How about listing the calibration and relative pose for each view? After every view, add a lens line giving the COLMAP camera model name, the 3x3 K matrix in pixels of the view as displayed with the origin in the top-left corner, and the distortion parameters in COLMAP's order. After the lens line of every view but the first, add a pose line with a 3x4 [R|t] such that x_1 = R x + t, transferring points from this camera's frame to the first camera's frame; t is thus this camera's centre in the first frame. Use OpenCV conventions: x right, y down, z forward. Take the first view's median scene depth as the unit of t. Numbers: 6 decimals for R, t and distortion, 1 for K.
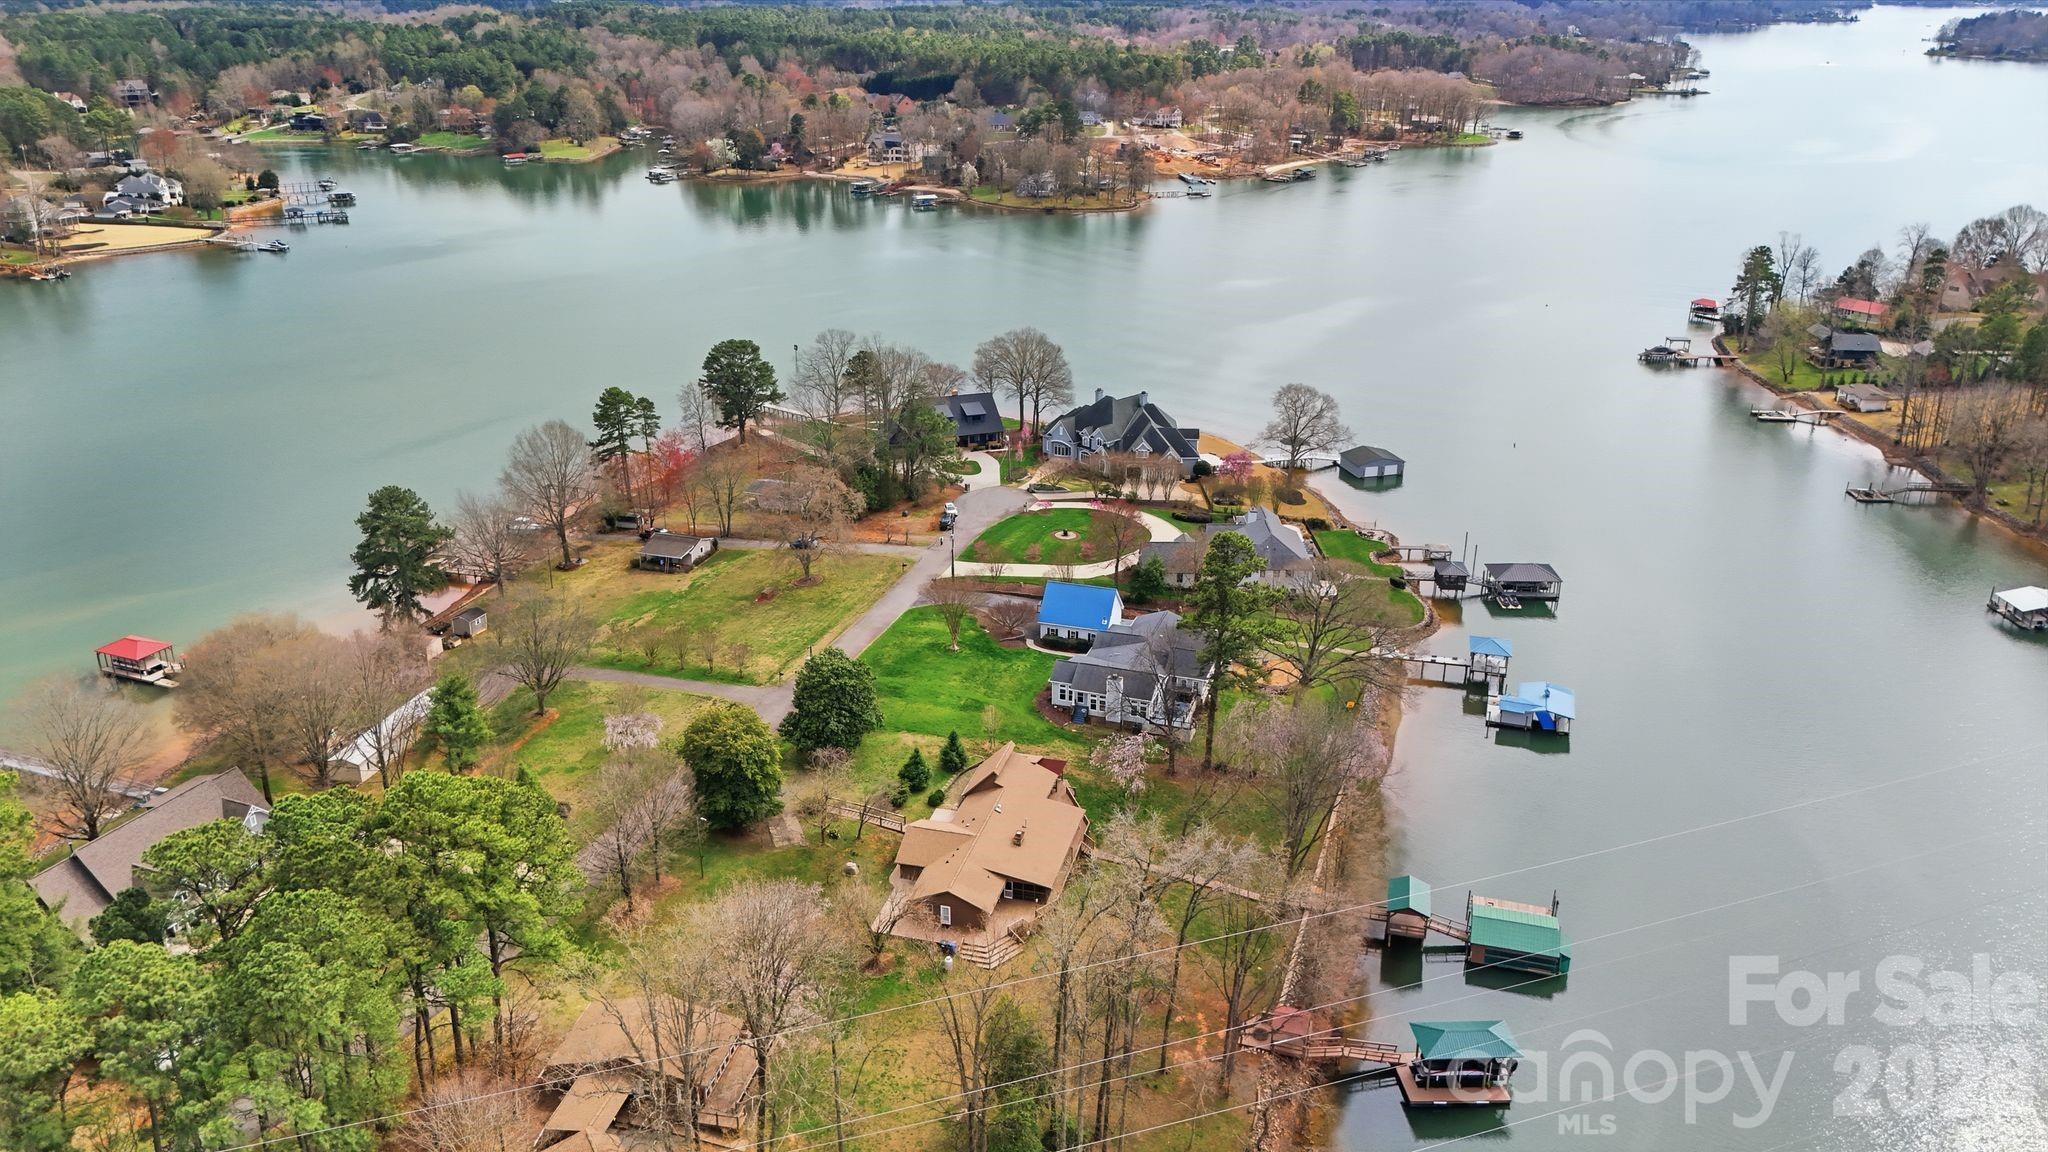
lens RADIAL K [[1499.7, 0, 1024.6], [0, 1499.7, 581.1], [0, 0, 1]] dist [0.076228, -0.069437]
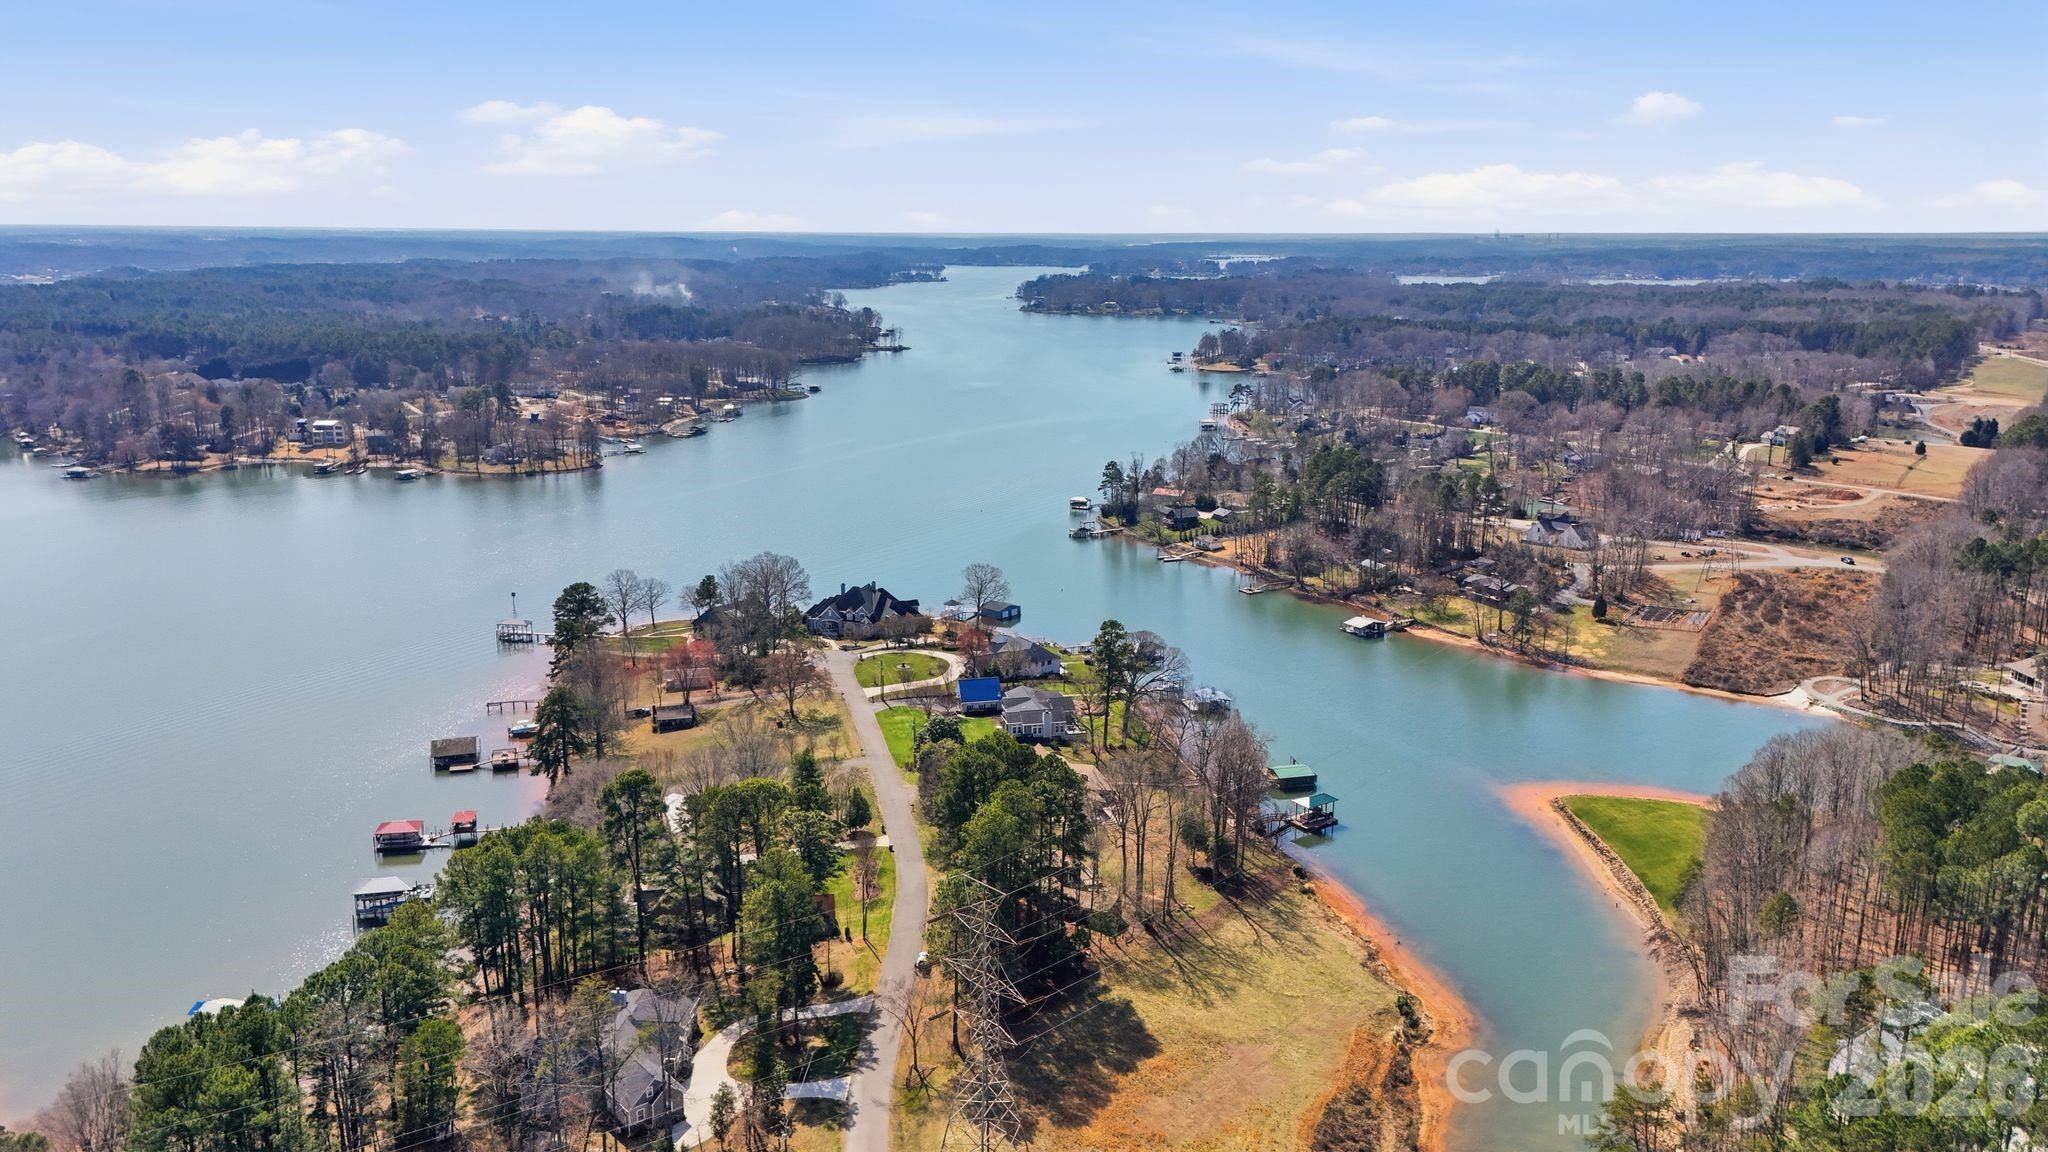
lens RADIAL K [[1499.7, 0, 1022.9], [0, 1499.7, 566.8], [0, 0, 1]] dist [0.076228, -0.069437]
pose [[0.852714, -0.113461, 0.509907, -0.305902], [0.193211, 0.975407, -0.106066, 0.027655], [-0.485333, 0.188964, 0.853665, -0.207331]]
